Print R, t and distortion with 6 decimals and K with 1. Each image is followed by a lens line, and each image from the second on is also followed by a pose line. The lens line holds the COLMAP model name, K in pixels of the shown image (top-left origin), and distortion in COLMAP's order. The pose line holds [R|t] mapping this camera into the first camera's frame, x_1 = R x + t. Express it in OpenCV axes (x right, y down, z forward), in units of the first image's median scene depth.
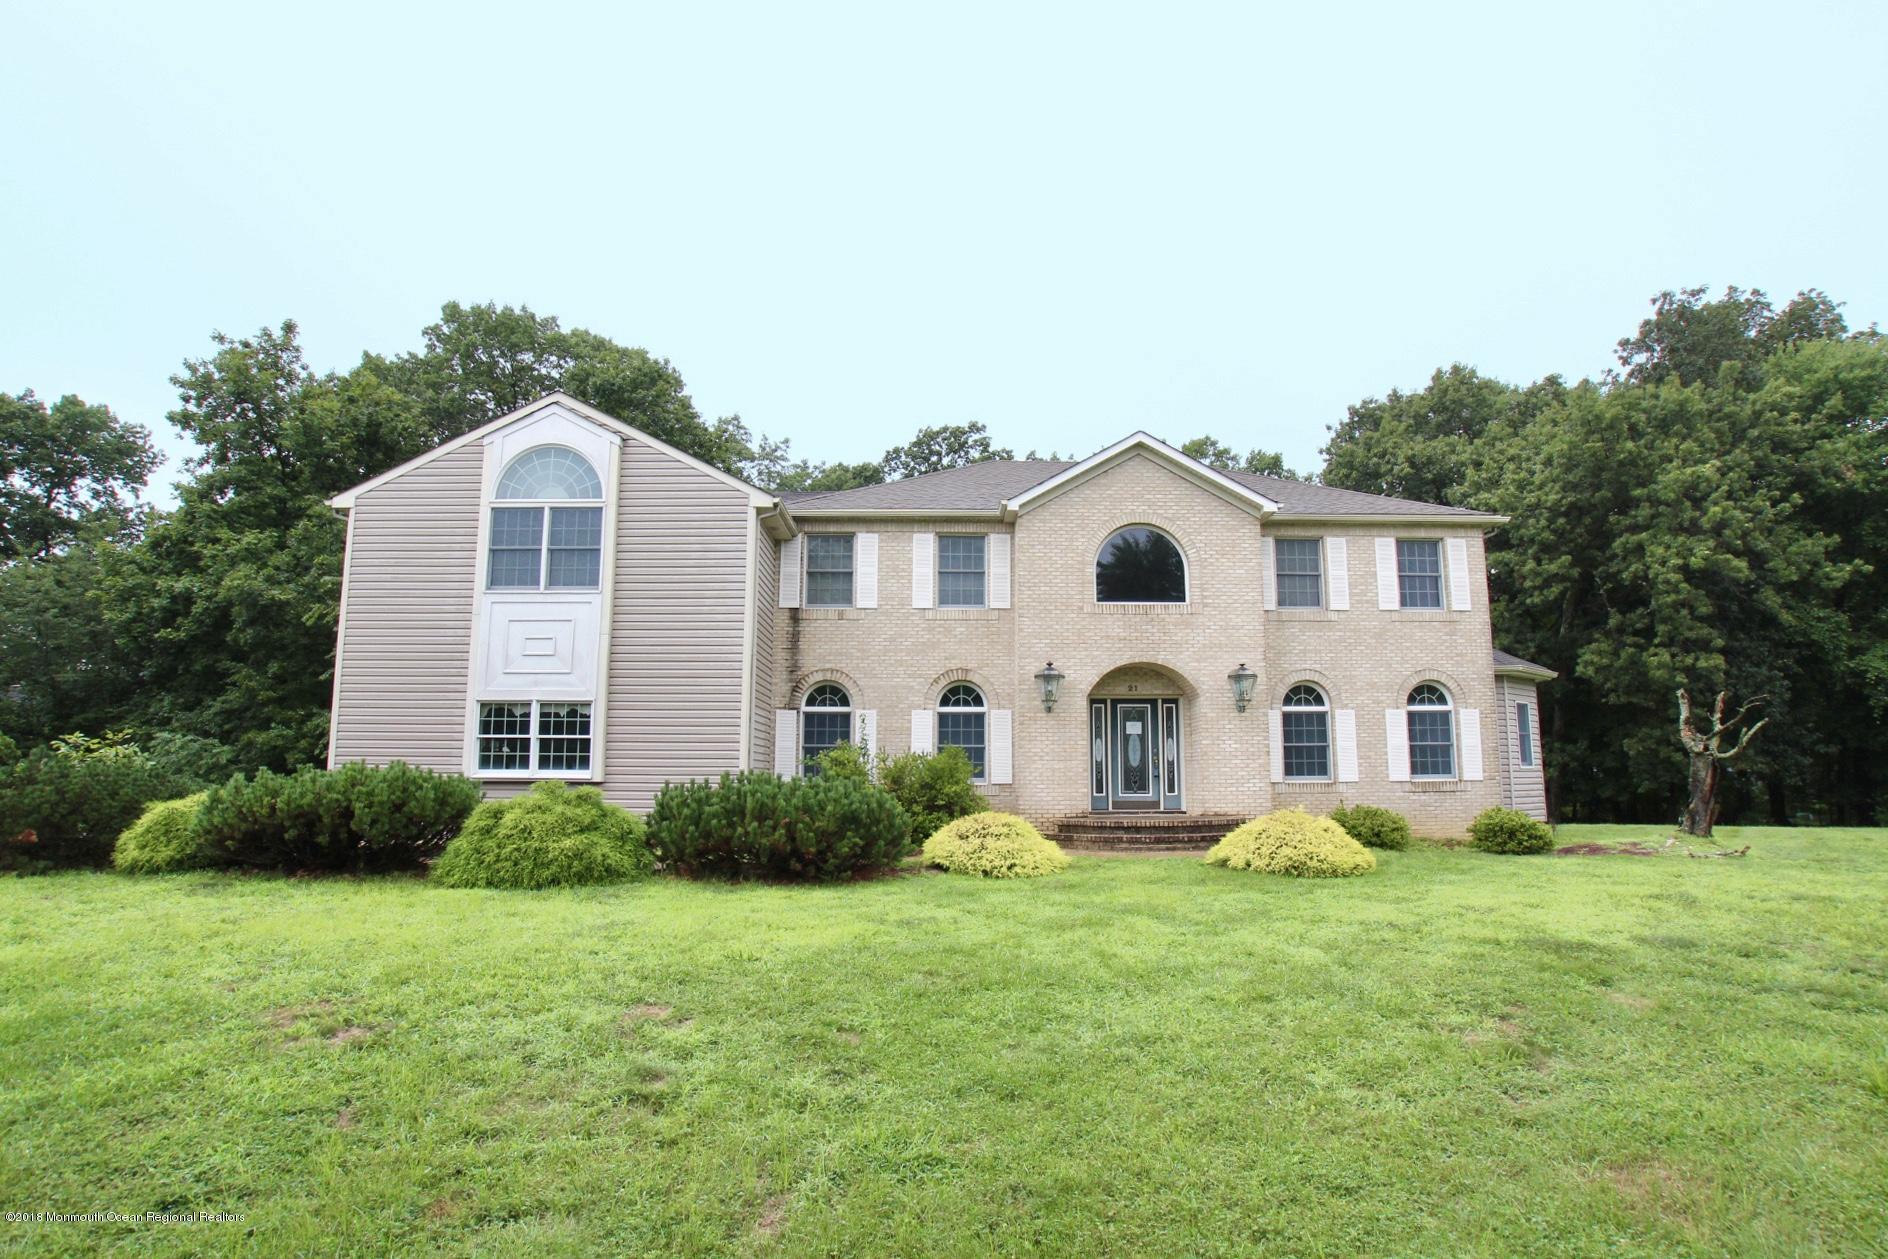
lens RADIAL K [[968.2, 0, 949.9], [0, 968.2, 651.8], [0, 0, 1]] dist [-0.068579, 0.033489]
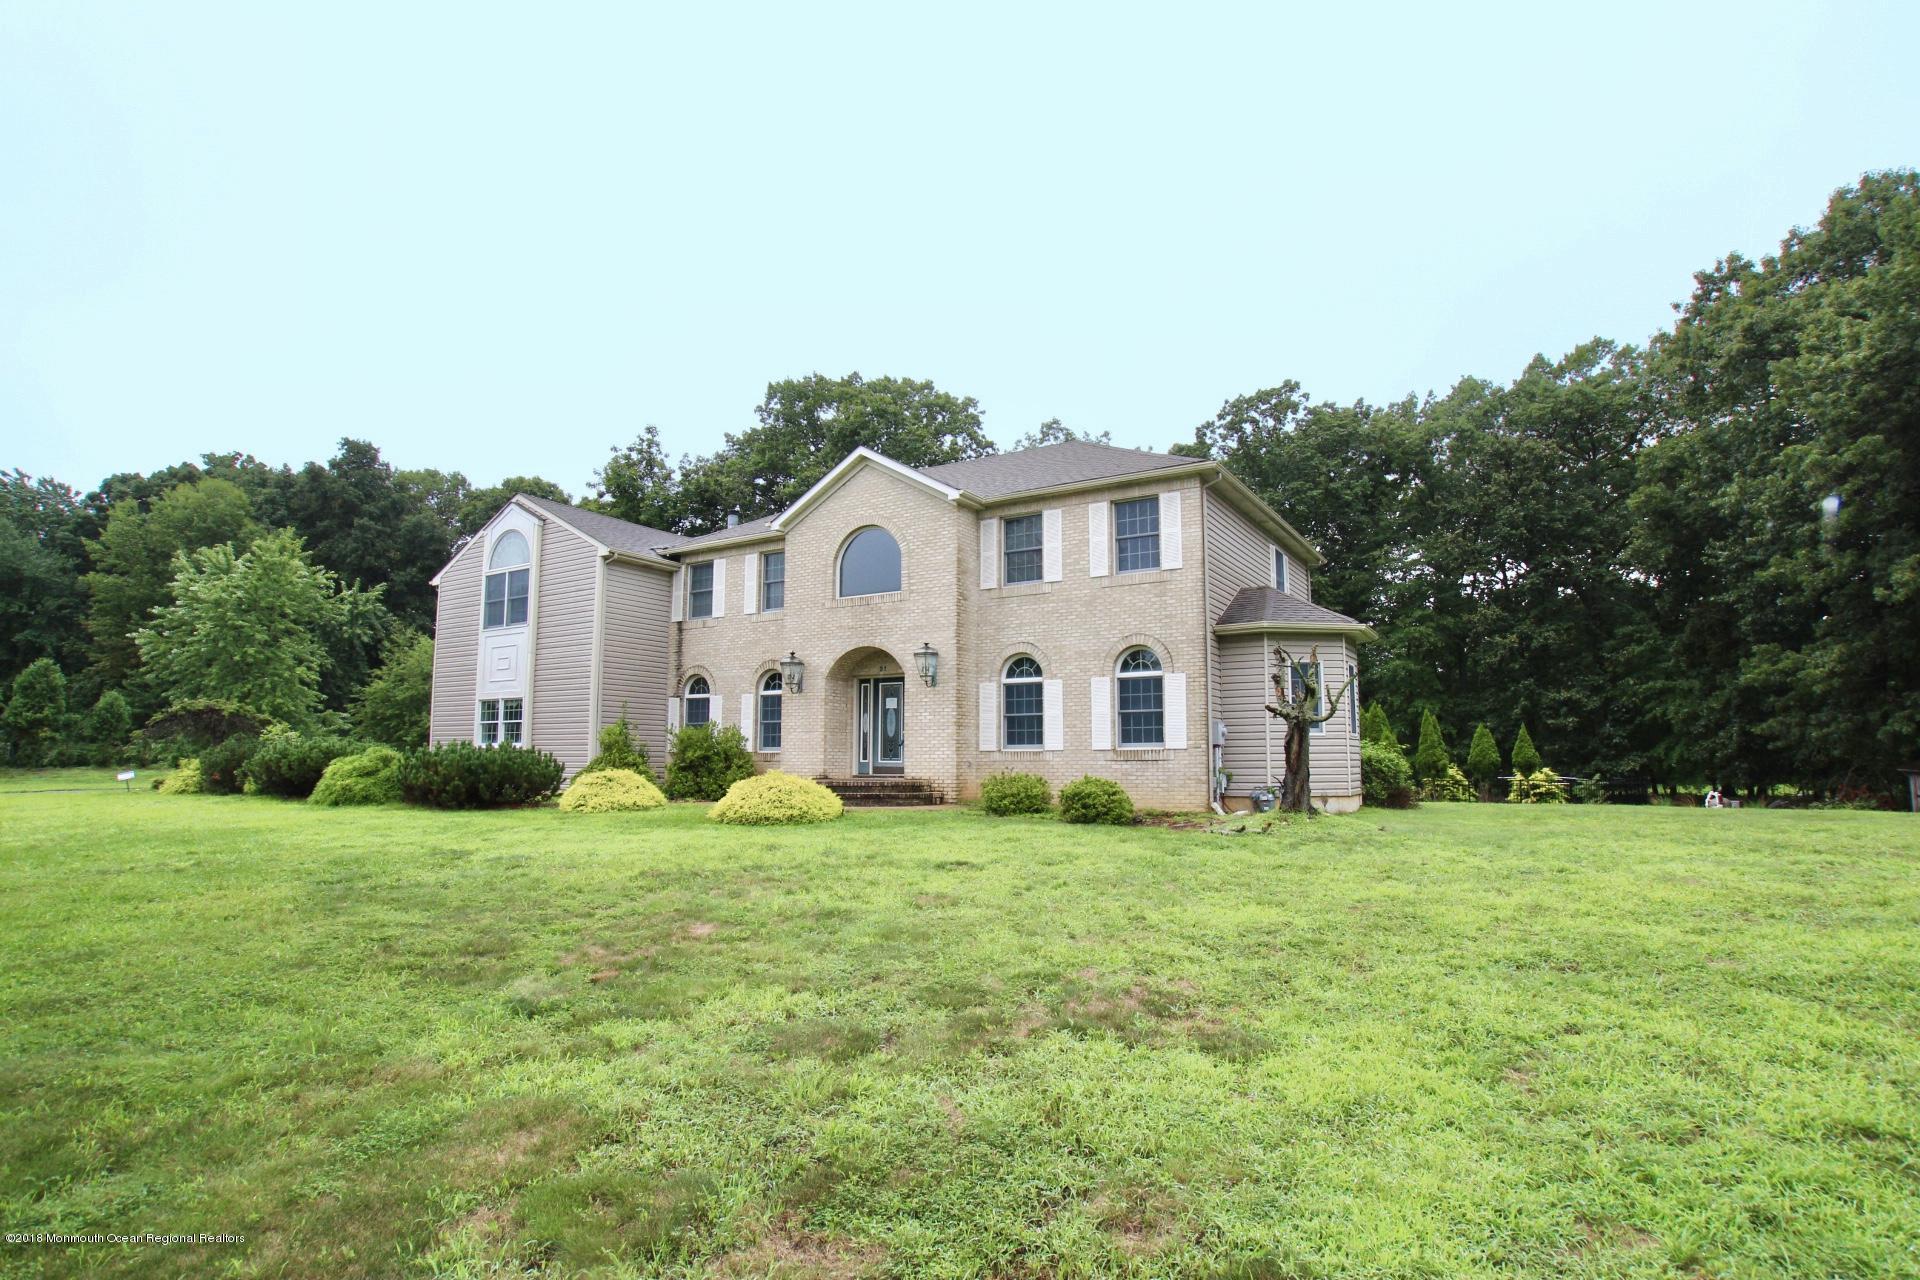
lens RADIAL K [[984.6, 0, 966.0], [0, 984.6, 662.7], [0, 0, 1]] dist [-0.068579, 0.033489]
pose [[0.841894, -0.052269, -0.537105, 0.905197], [0.080887, 0.996277, 0.029833, 0.003493], [0.533546, -0.068561, 0.842988, 0.068135]]
